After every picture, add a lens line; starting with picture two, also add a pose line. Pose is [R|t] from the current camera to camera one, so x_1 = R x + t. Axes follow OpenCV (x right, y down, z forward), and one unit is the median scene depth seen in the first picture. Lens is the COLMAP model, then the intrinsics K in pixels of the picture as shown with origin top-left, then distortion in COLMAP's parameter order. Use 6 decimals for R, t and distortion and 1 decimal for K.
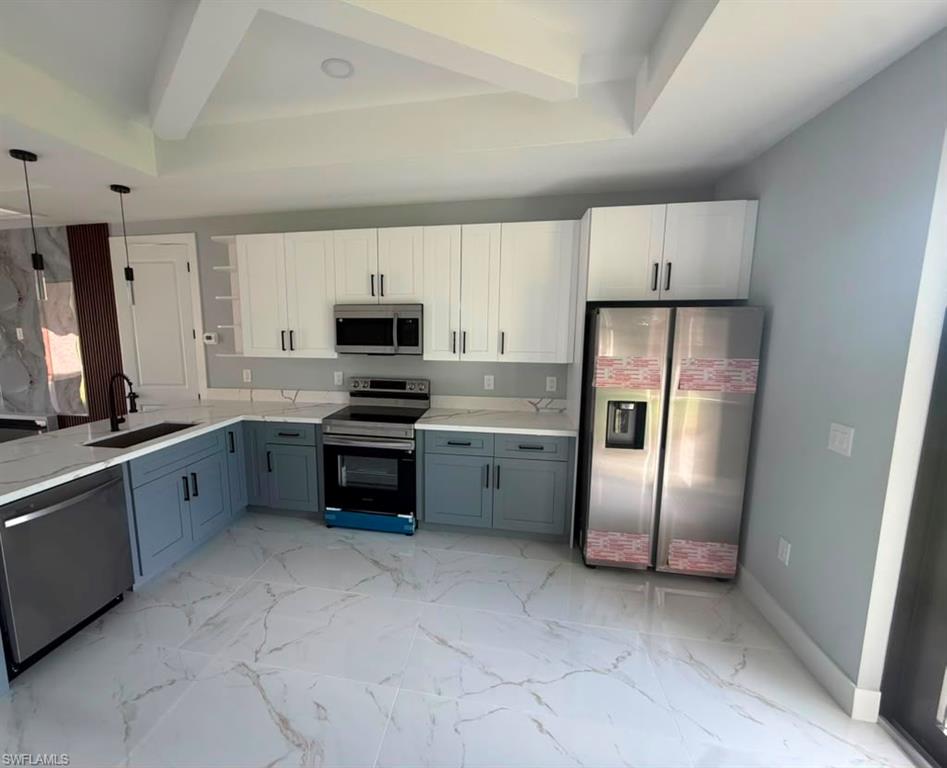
lens RADIAL K [[399.5, 0, 473.5], [0, 399.5, 384.0], [0, 0, 1]] dist [0.001274, 0.000160]
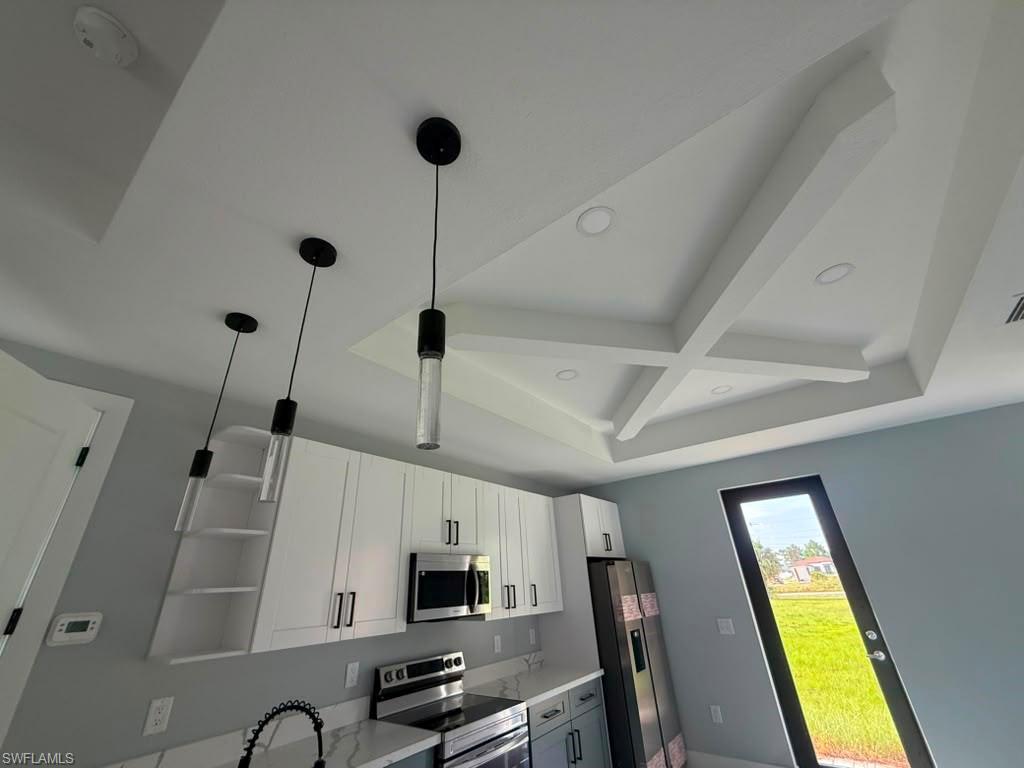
lens RADIAL K [[406.2, 0, 512.0], [0, 406.2, 384.0], [0, 0, 1]] dist [0.002145, 0.000125]
pose [[0.460886, 0.373888, 0.804855, -1.028573], [0.173757, 0.851351, -0.494985, -0.048883], [-0.870283, 0.367981, 0.327410, 0.434371]]
